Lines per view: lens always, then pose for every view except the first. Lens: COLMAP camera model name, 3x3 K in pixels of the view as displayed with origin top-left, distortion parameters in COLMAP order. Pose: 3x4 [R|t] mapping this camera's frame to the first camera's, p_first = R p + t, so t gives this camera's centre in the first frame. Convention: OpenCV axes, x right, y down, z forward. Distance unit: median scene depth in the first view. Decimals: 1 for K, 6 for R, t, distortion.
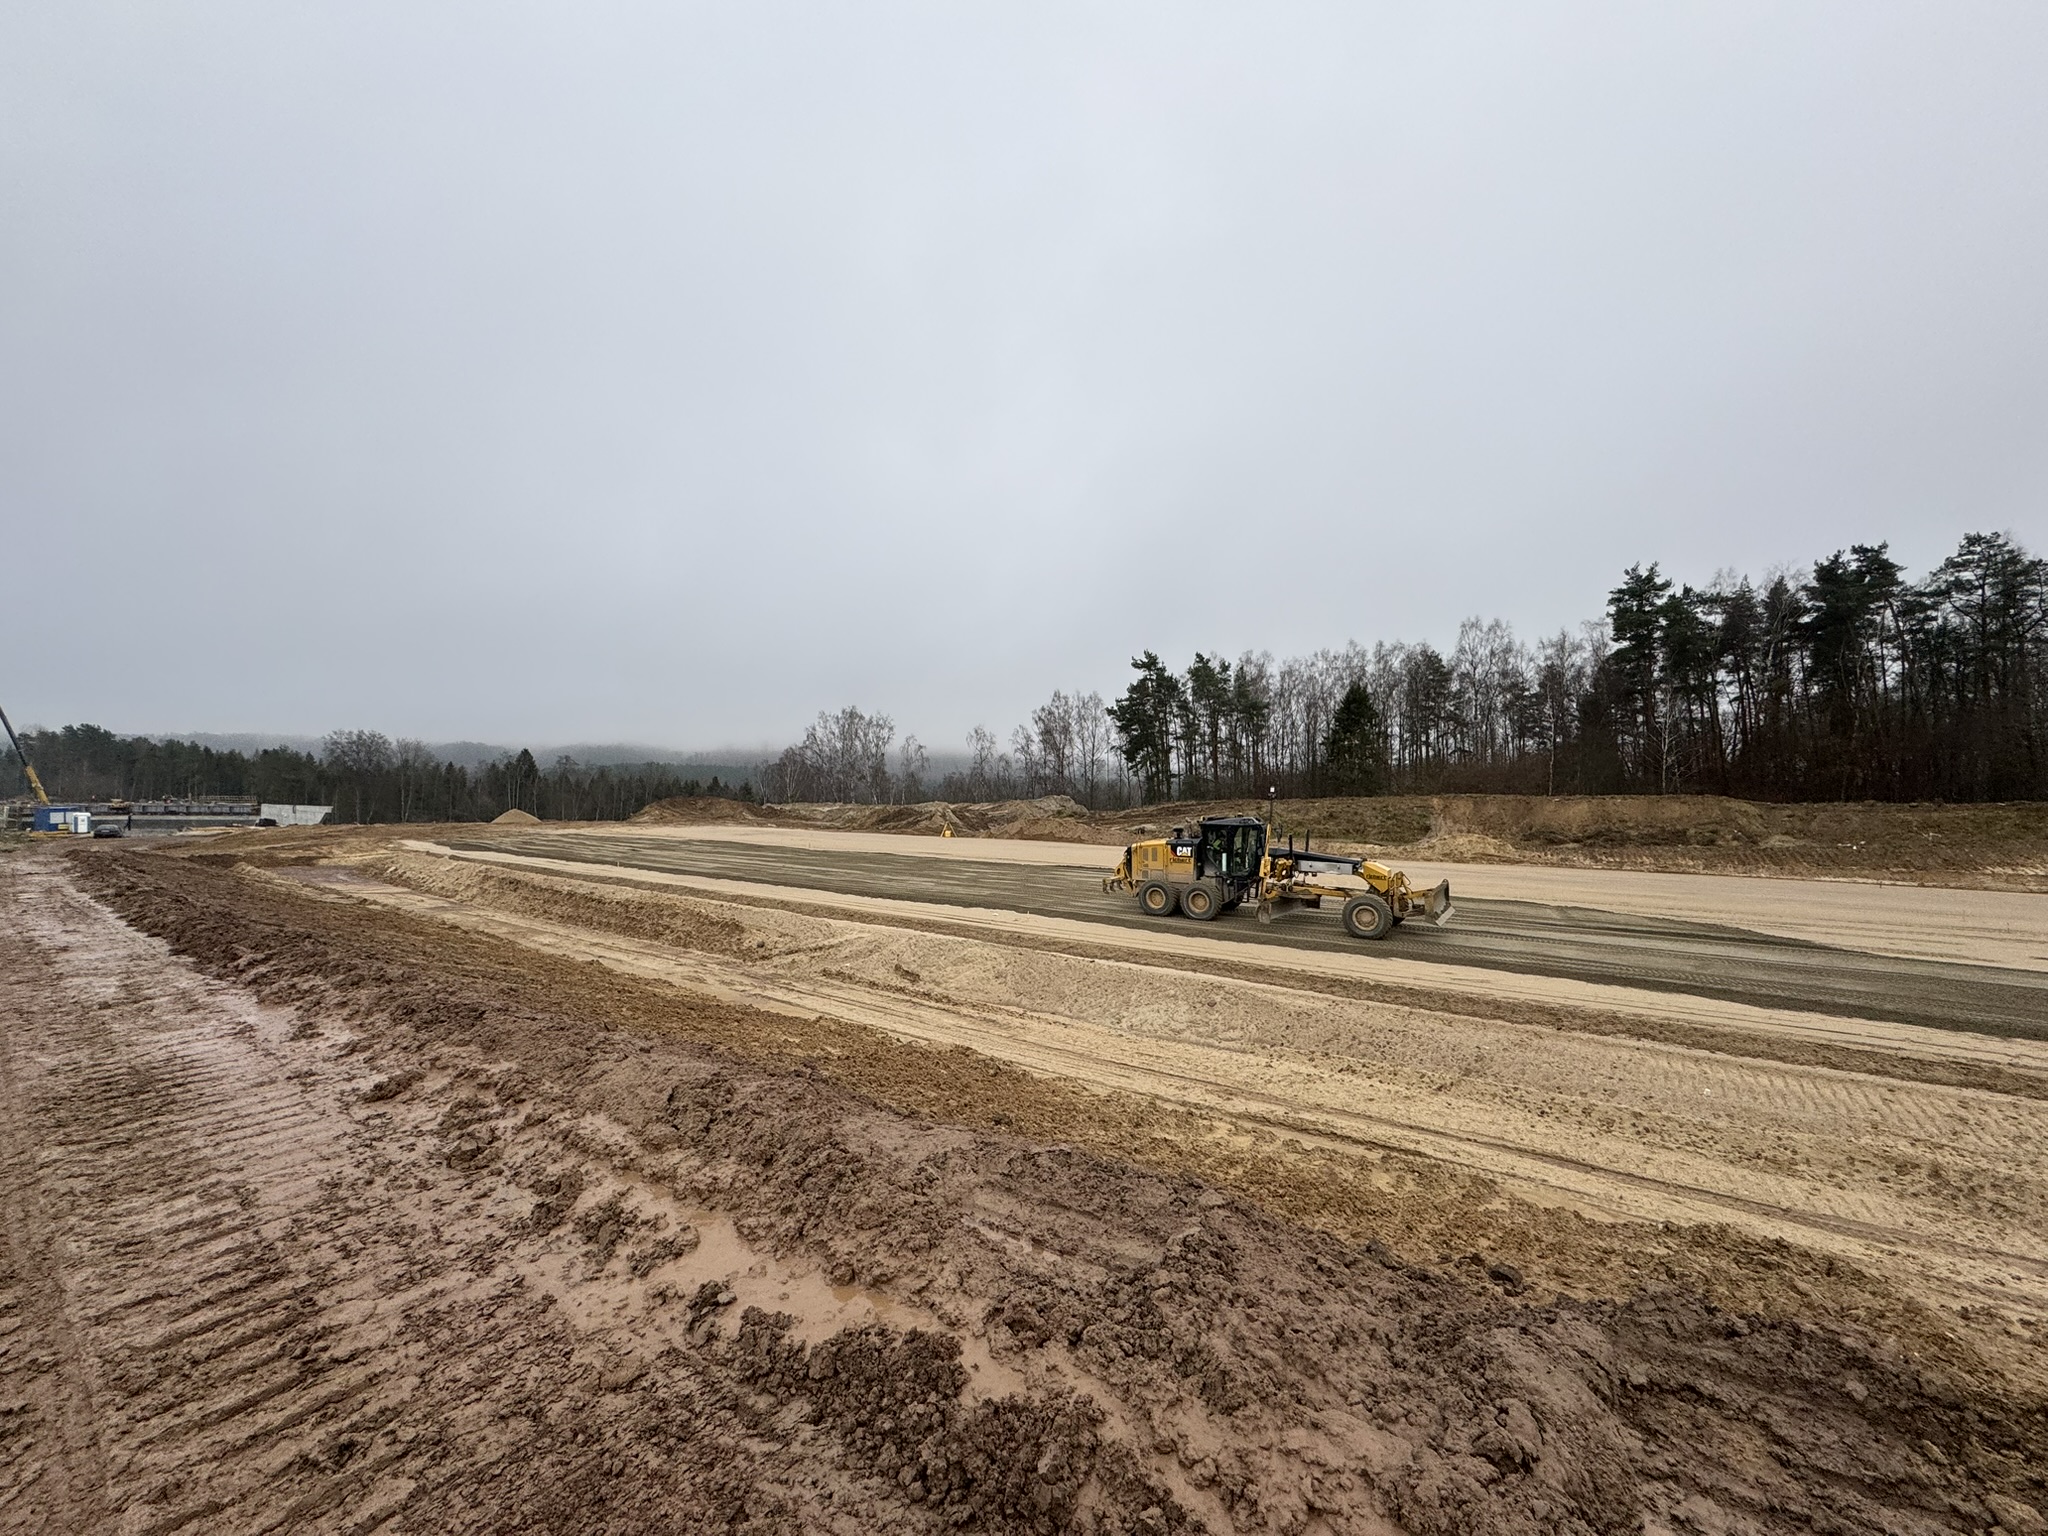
lens RADIAL K [[824.5, 0, 1021.7], [0, 824.5, 760.8], [0, 0, 1]] dist [-0.001709, 0.001054]
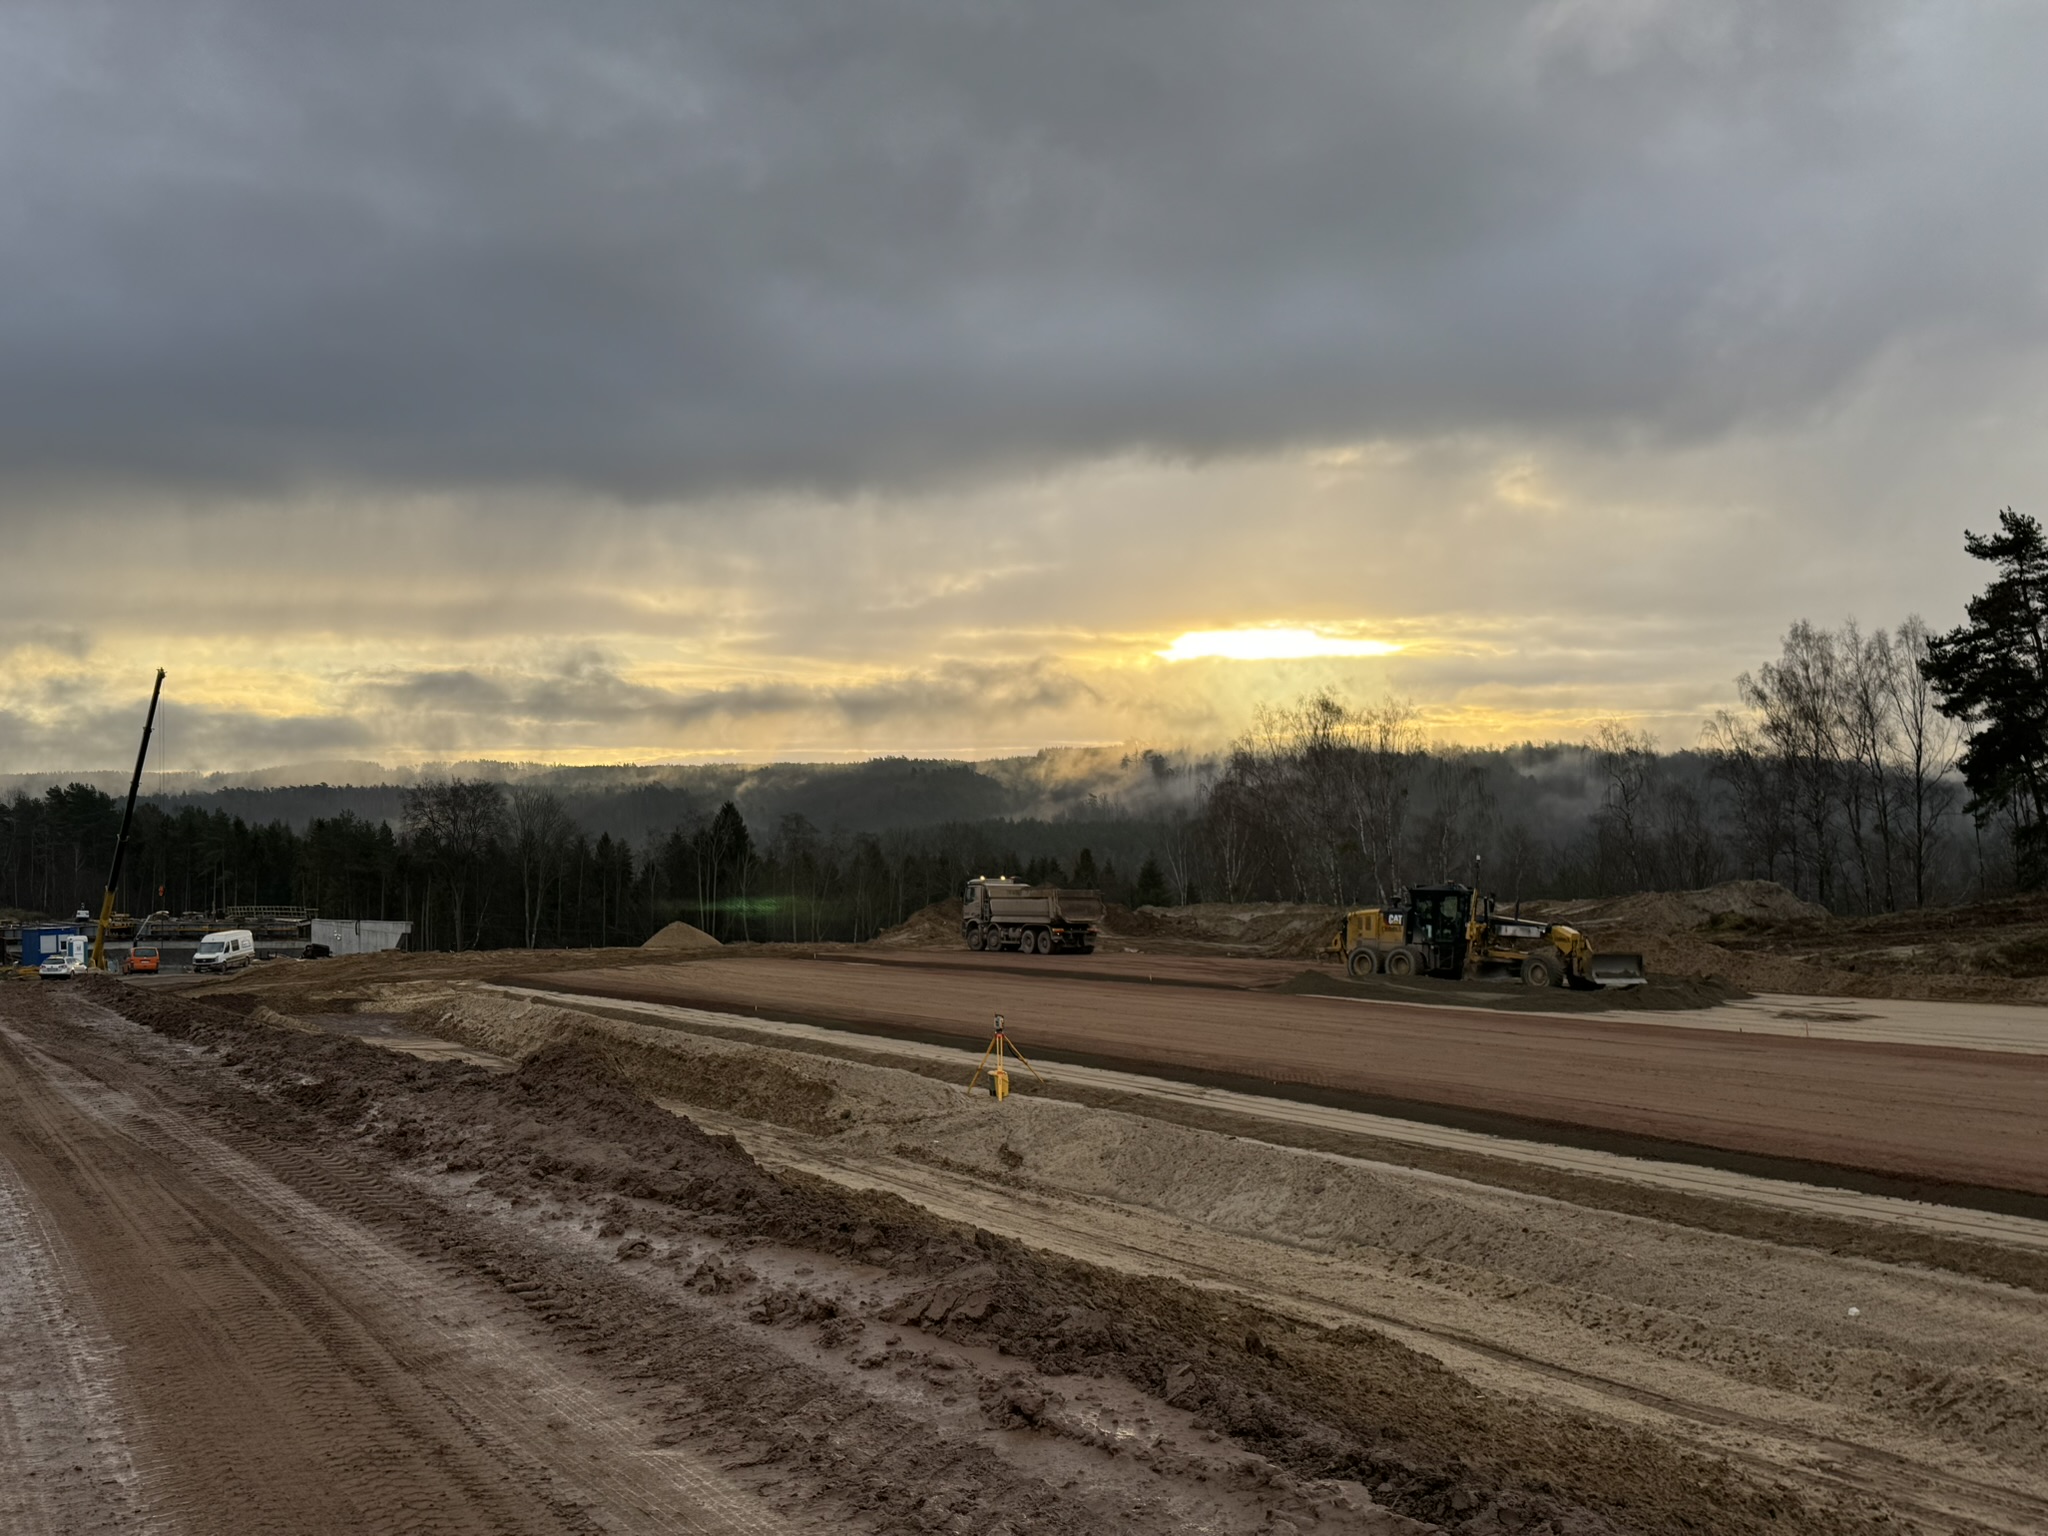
lens RADIAL K [[2085.3, 0, 1025.0], [0, 2085.3, 765.0], [0, 0, 1]] dist [0.126342, 0.000000]
pose [[0.908694, -0.040337, -0.415509, 0.161595], [0.034218, 0.999169, -0.022163, -0.005370], [0.416057, 0.005922, 0.909319, -0.147220]]
